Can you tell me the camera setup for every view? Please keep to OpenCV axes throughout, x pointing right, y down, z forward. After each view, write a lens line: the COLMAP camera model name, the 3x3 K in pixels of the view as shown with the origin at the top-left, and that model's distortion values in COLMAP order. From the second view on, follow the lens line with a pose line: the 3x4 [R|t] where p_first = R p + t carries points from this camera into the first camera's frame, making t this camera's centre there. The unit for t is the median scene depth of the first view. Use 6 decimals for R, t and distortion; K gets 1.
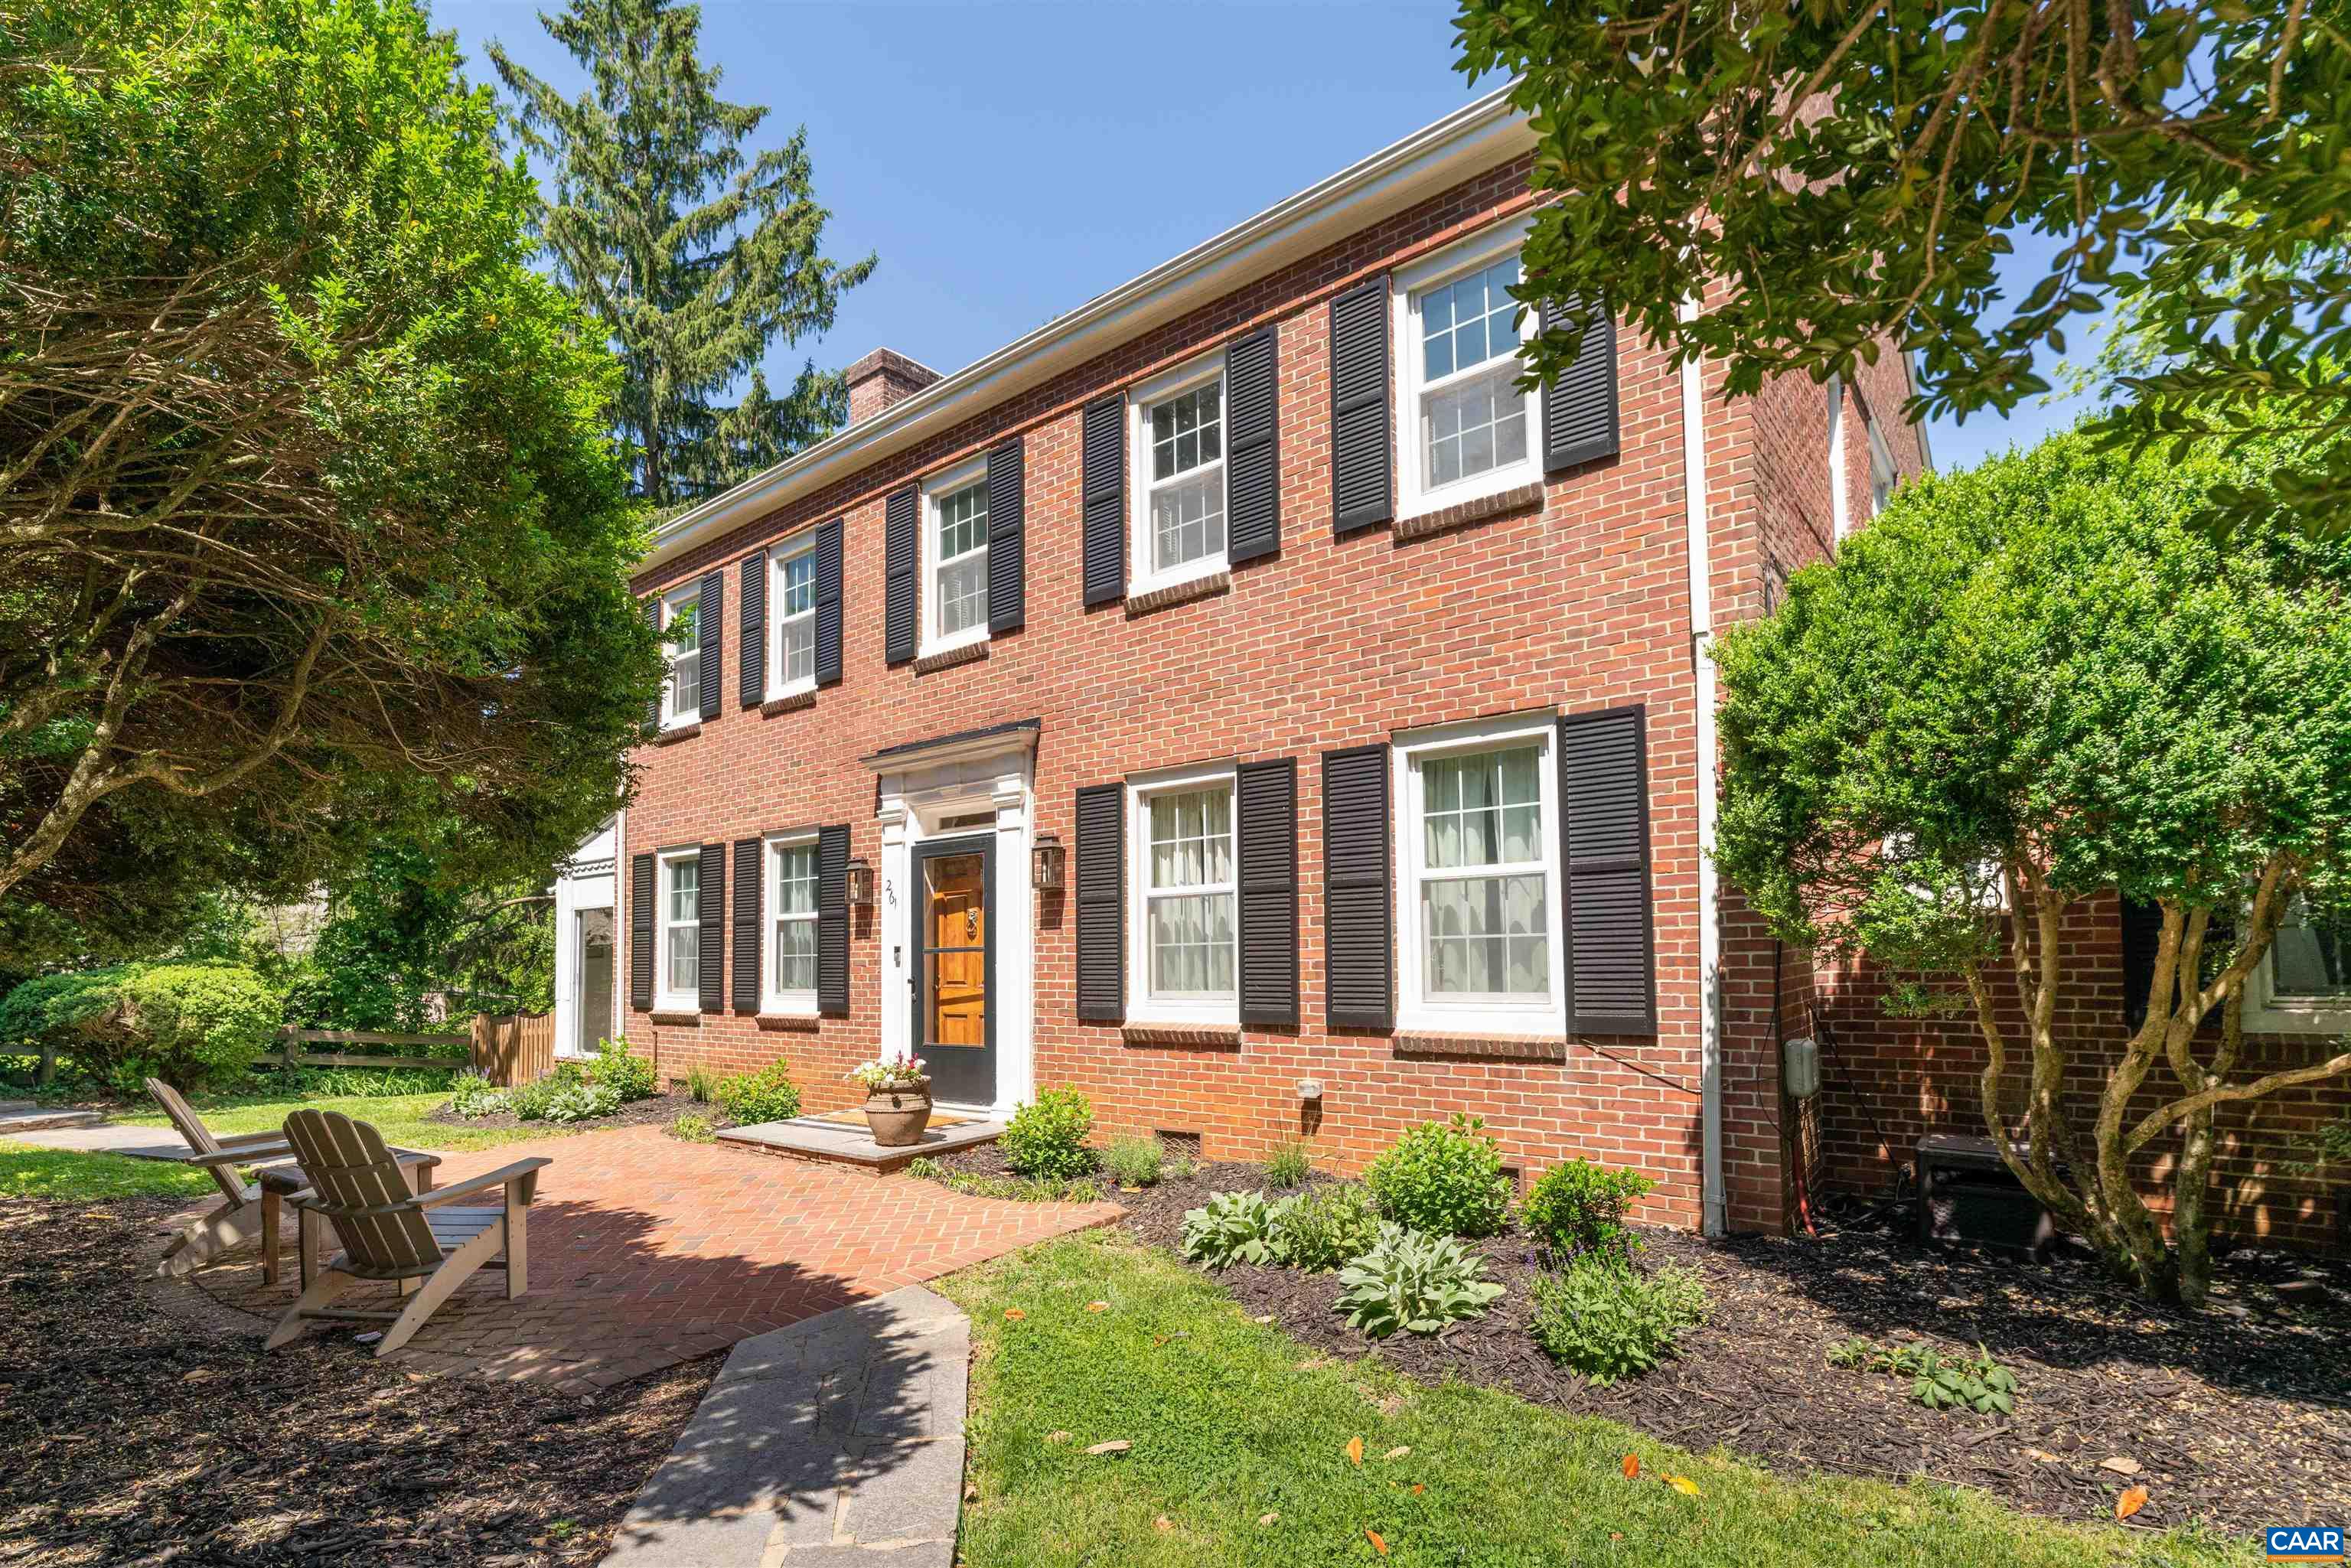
lens RADIAL K [[1140.7, 0, 1166.4], [0, 1140.7, 944.7], [0, 0, 1]] dist [0.002728, -0.003696]
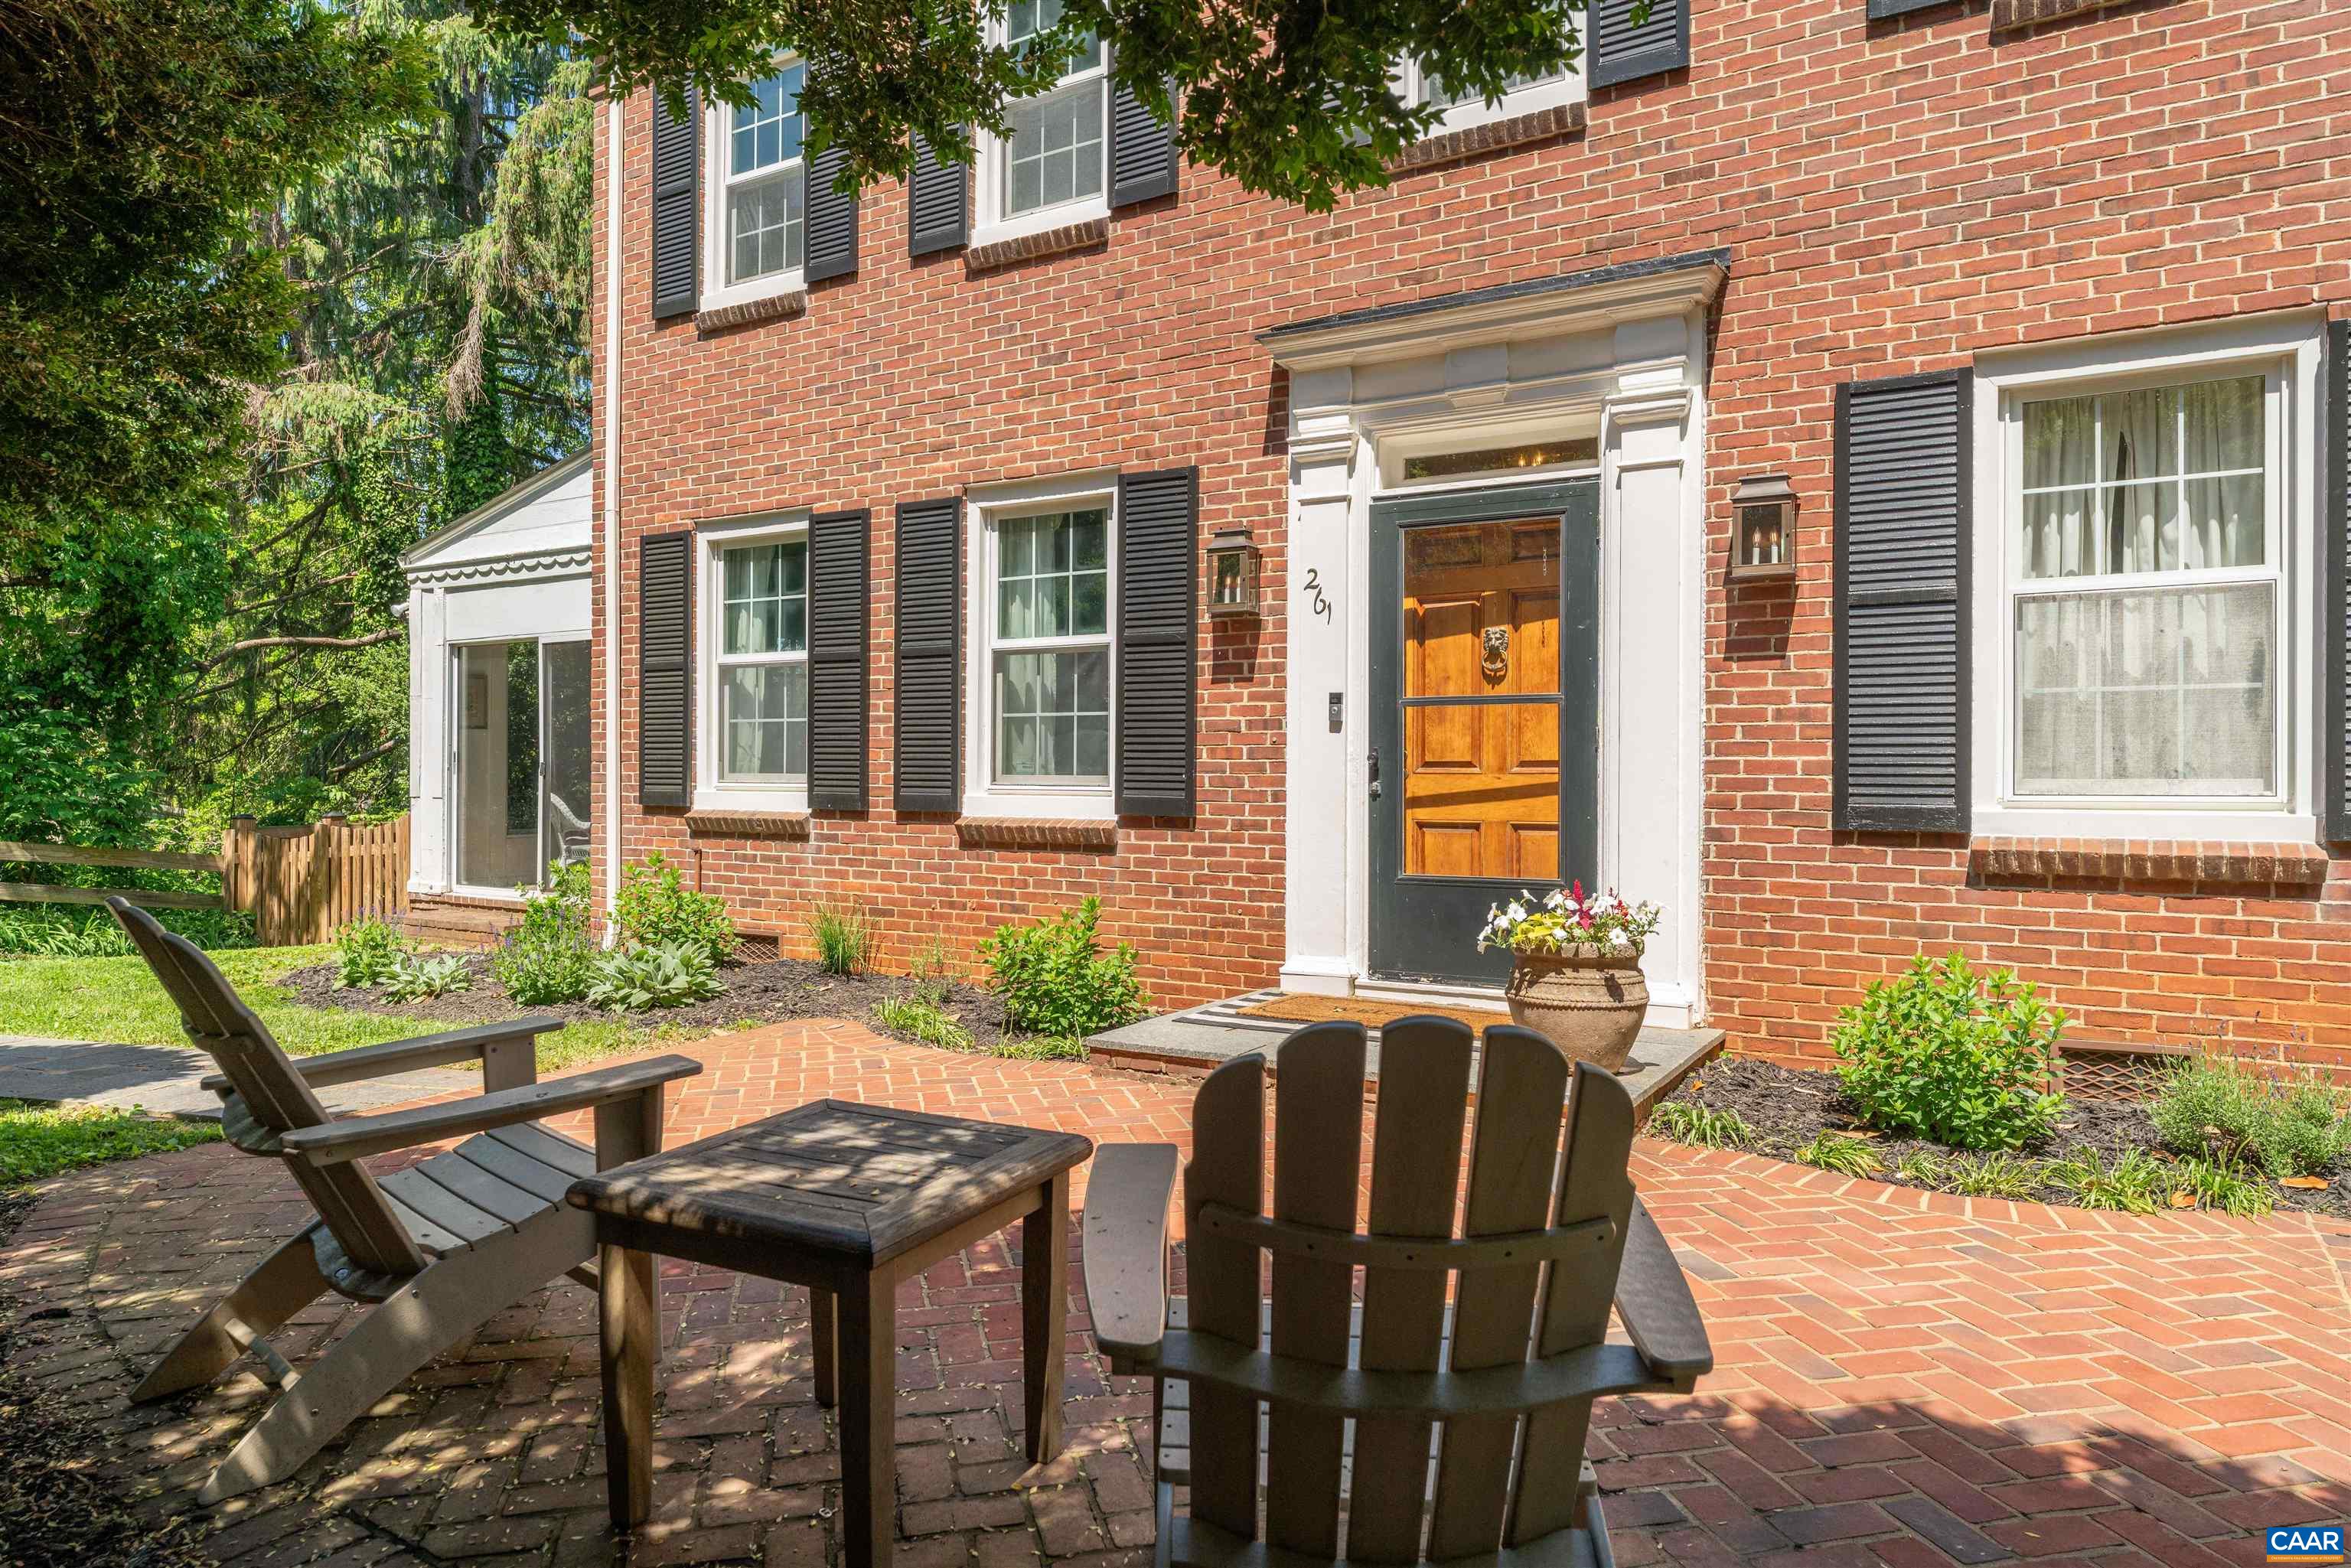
lens RADIAL K [[1488.3, 0, 1216.0], [0, 1488.3, 771.0], [0, 0, 1]] dist [0.003923, -0.003255]
pose [[0.991098, -0.001145, 0.133126, -0.363731], [-0.003912, 0.999281, 0.037717, 0.010764], [-0.133073, -0.037902, 0.990381, 0.298315]]
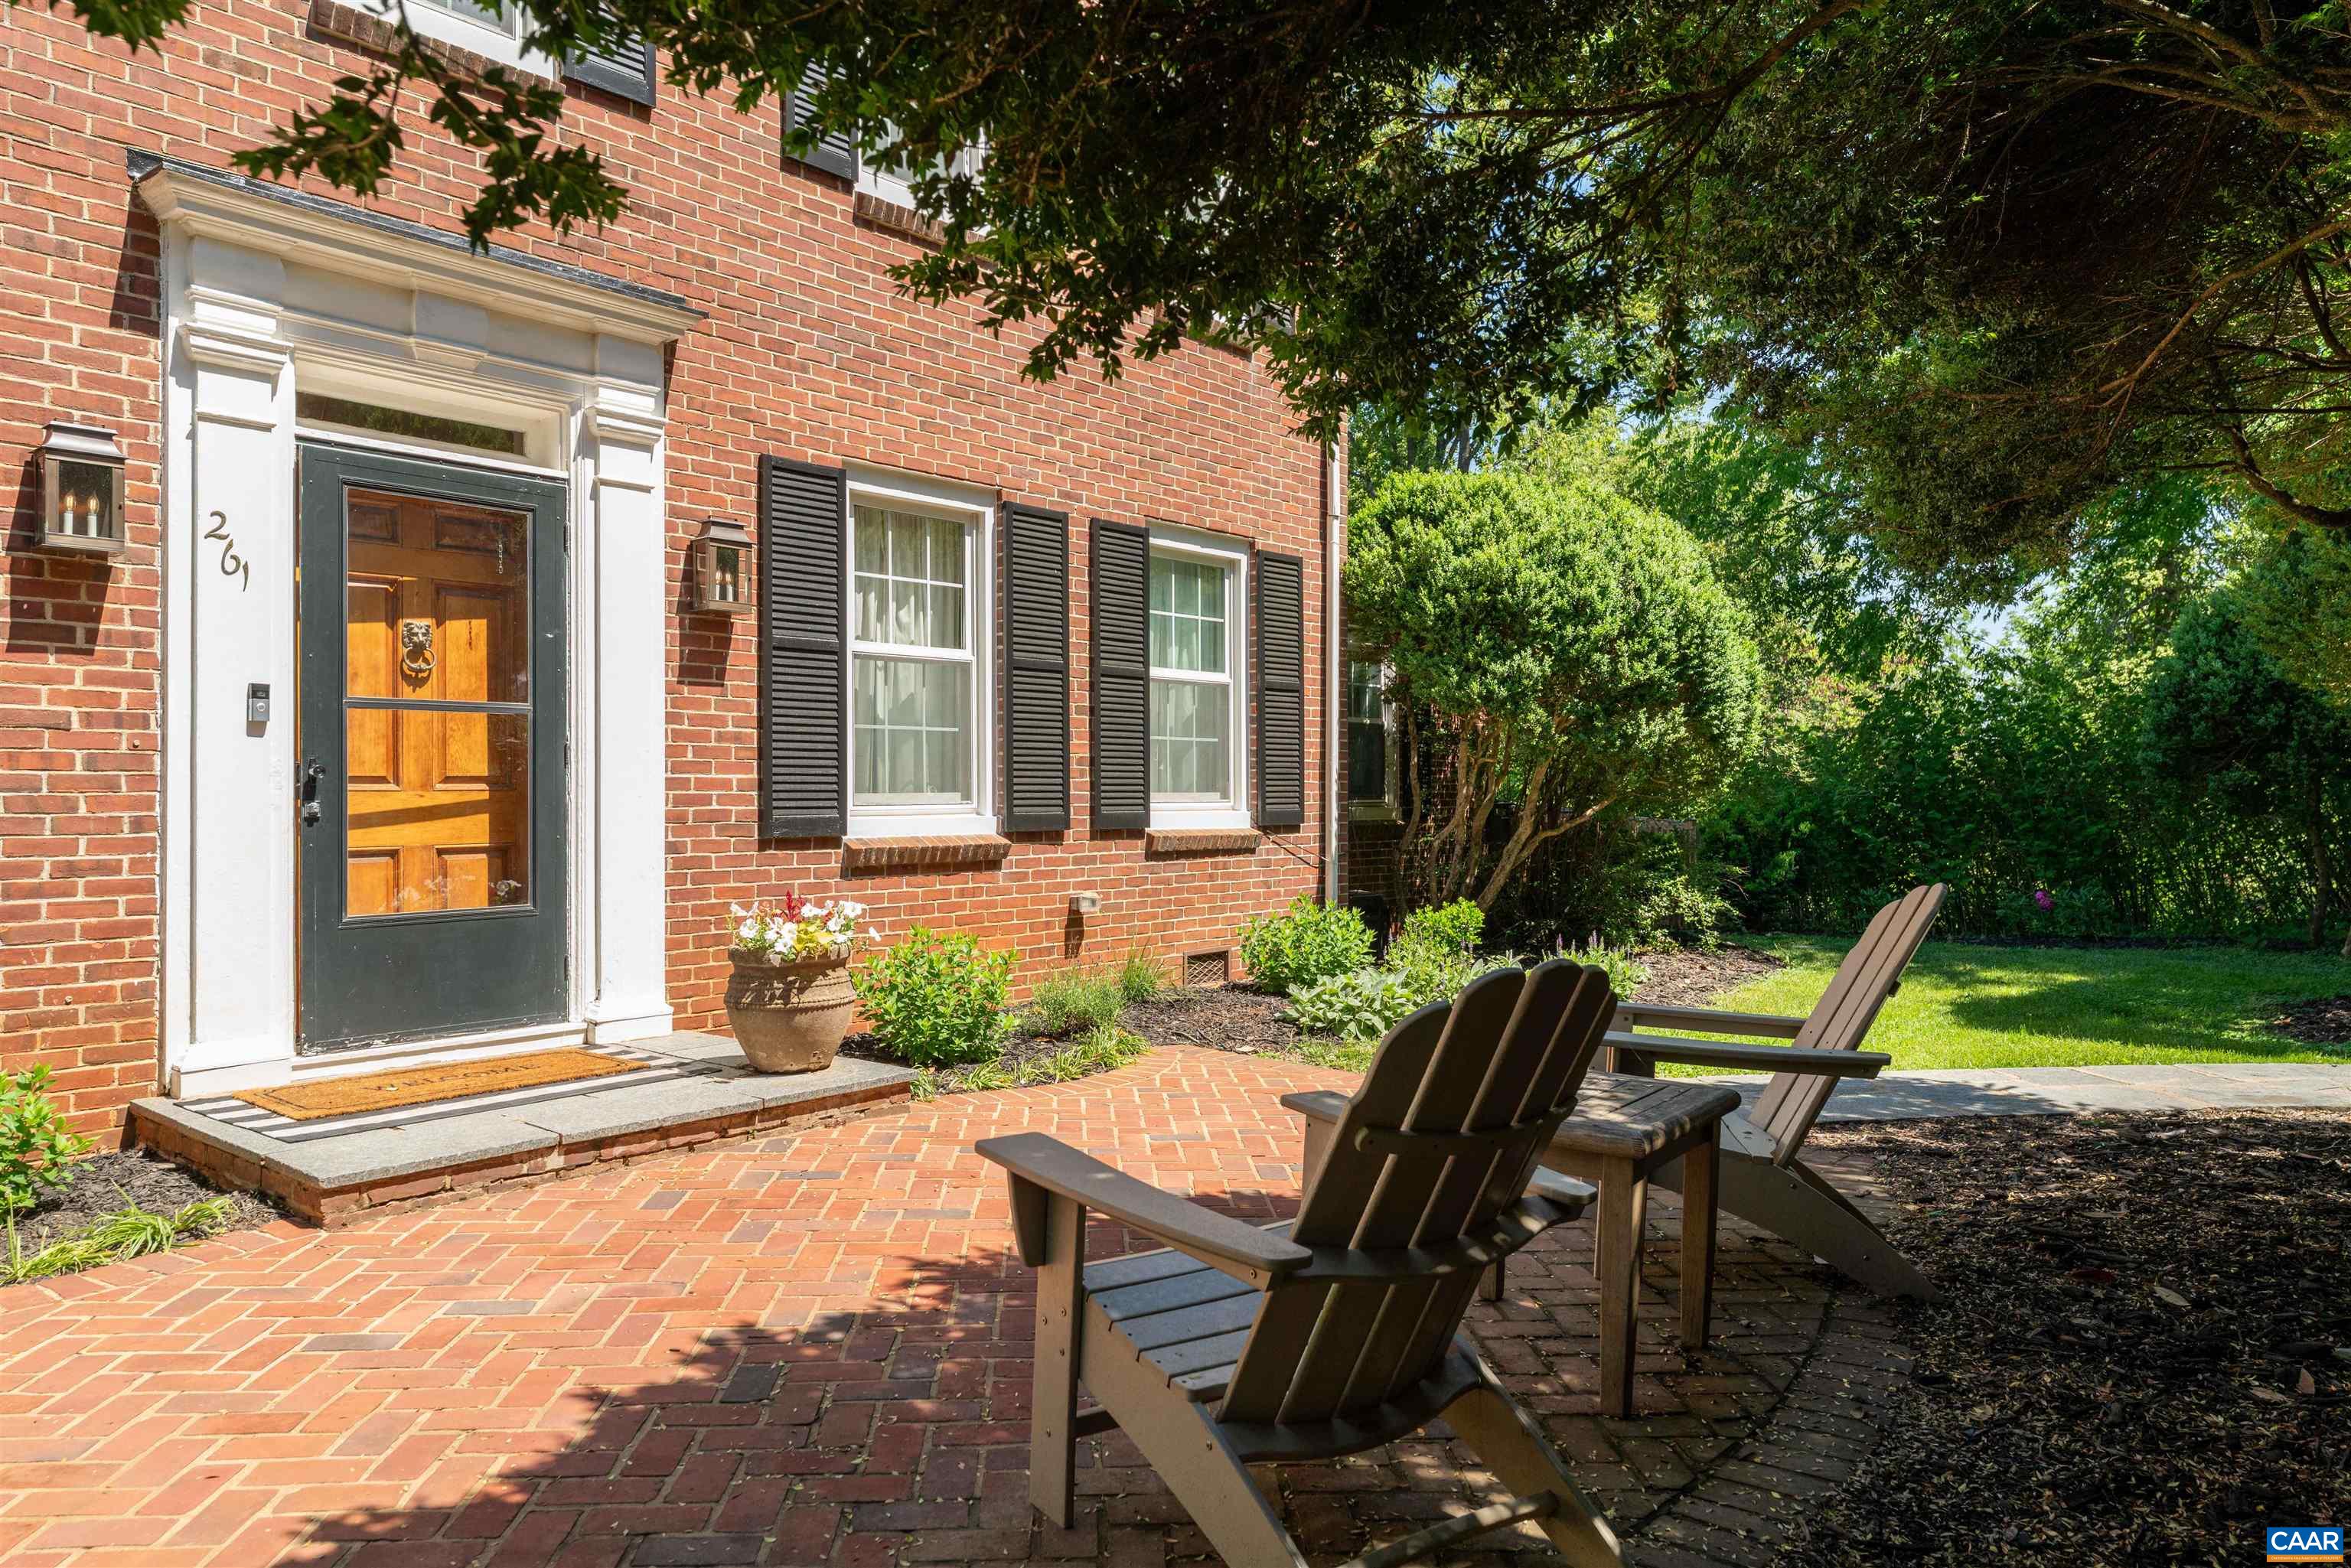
lens RADIAL K [[1608.8, 0, 1107.3], [0, 1608.8, 785.7], [0, 0, 1]] dist [0.015115, -0.003796]
pose [[0.029968, -0.002178, 0.999548, -0.751601], [-0.039640, 0.999208, 0.003366, 0.021675], [-0.998764, -0.039723, 0.029858, 0.646547]]
